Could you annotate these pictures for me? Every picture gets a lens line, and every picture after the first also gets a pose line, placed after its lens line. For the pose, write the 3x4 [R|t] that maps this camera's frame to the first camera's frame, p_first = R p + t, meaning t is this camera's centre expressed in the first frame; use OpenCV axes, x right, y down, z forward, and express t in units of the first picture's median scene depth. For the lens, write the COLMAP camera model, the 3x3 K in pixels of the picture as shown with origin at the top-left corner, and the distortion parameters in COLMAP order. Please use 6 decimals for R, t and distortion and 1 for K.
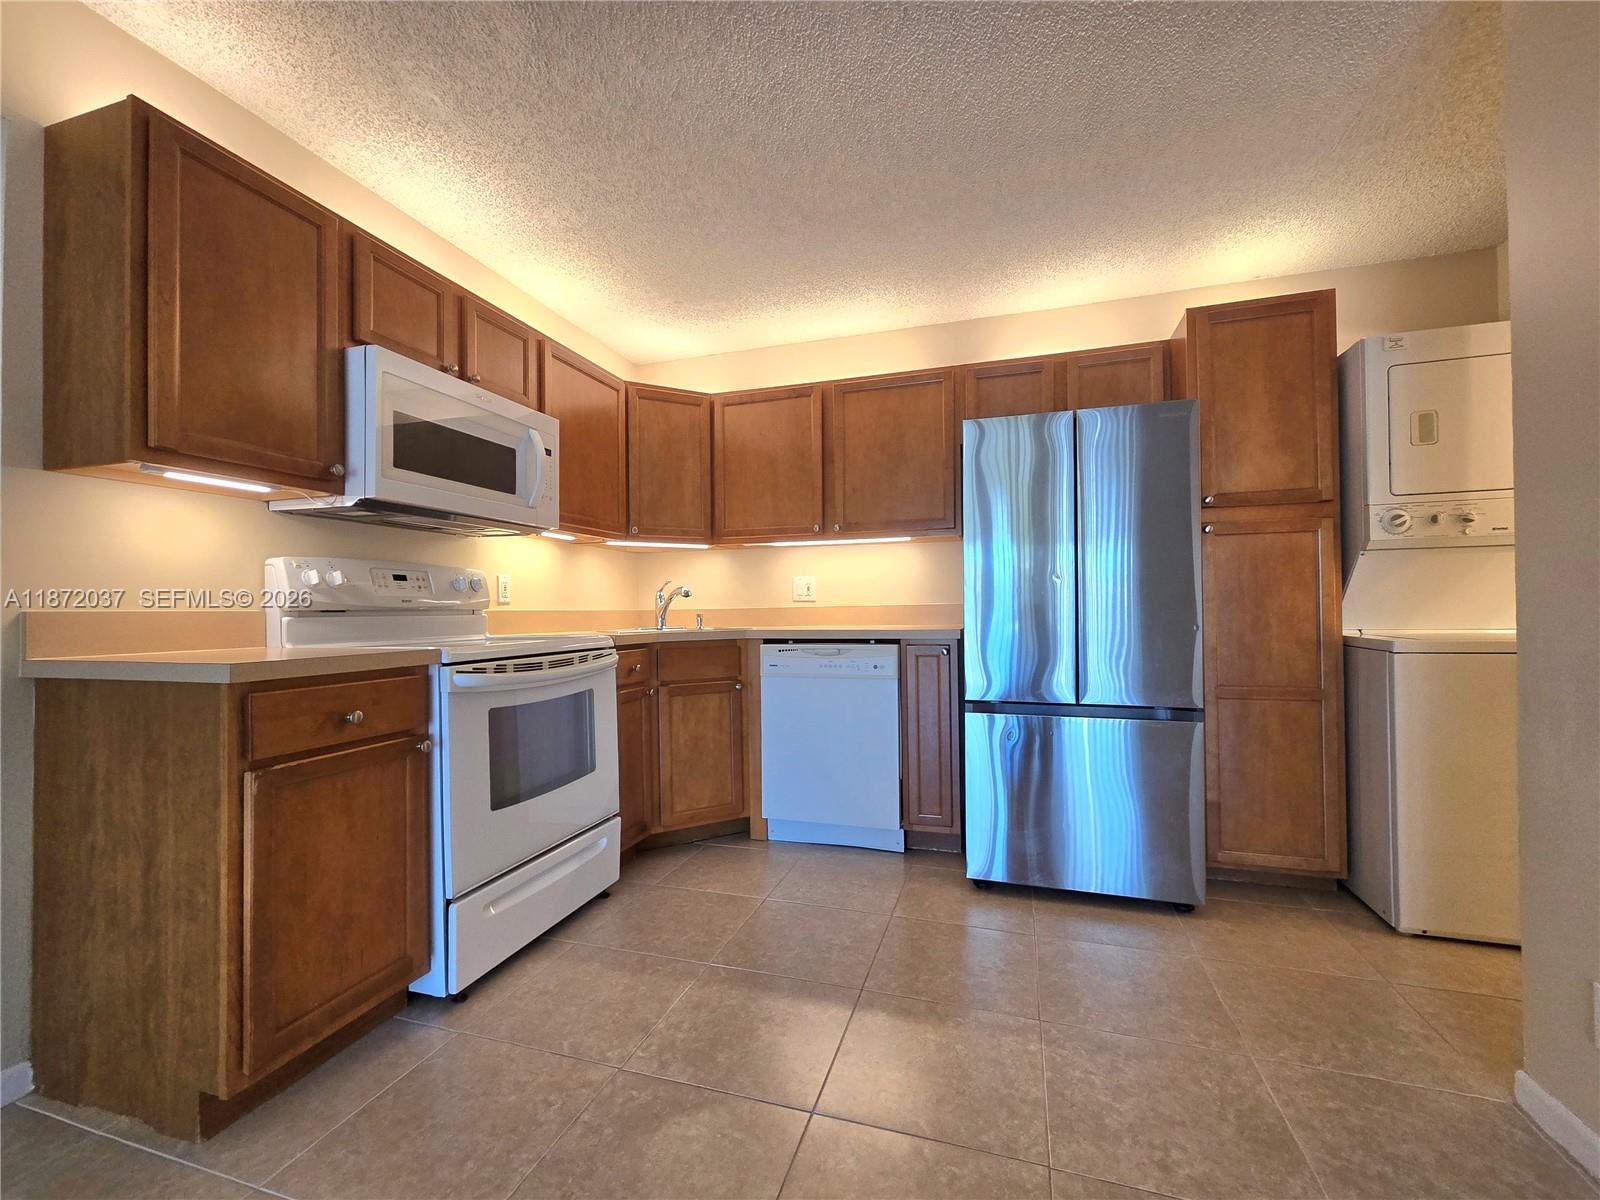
lens RADIAL K [[647.7, 0, 800.0], [0, 647.7, 600.0], [0, 0, 1]] dist [0.002151, -0.000188]
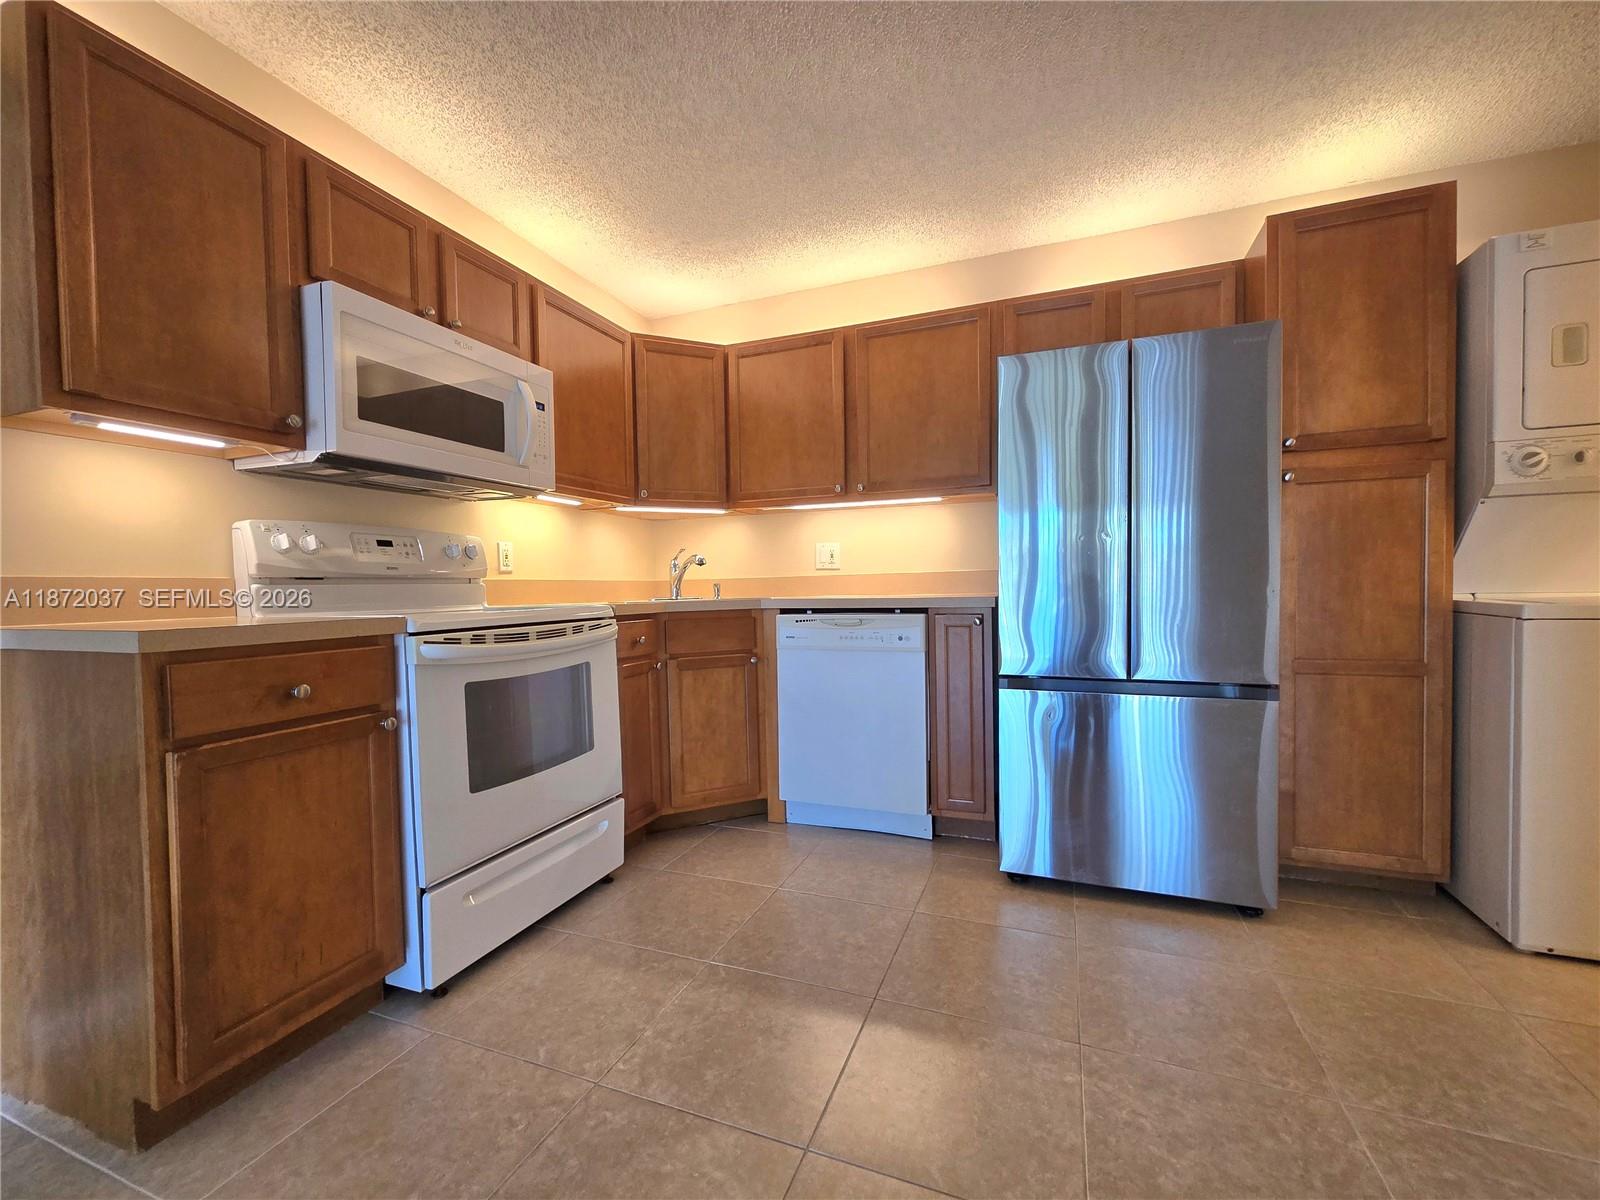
lens RADIAL K [[647.7, 0, 800.0], [0, 647.7, 600.0], [0, 0, 1]] dist [0.002151, -0.000188]
pose [[0.997886, -0.004731, -0.064819, 0.044859], [0.007215, 0.999246, 0.038147, 0.017360], [0.064590, -0.038534, 0.997168, 0.108350]]
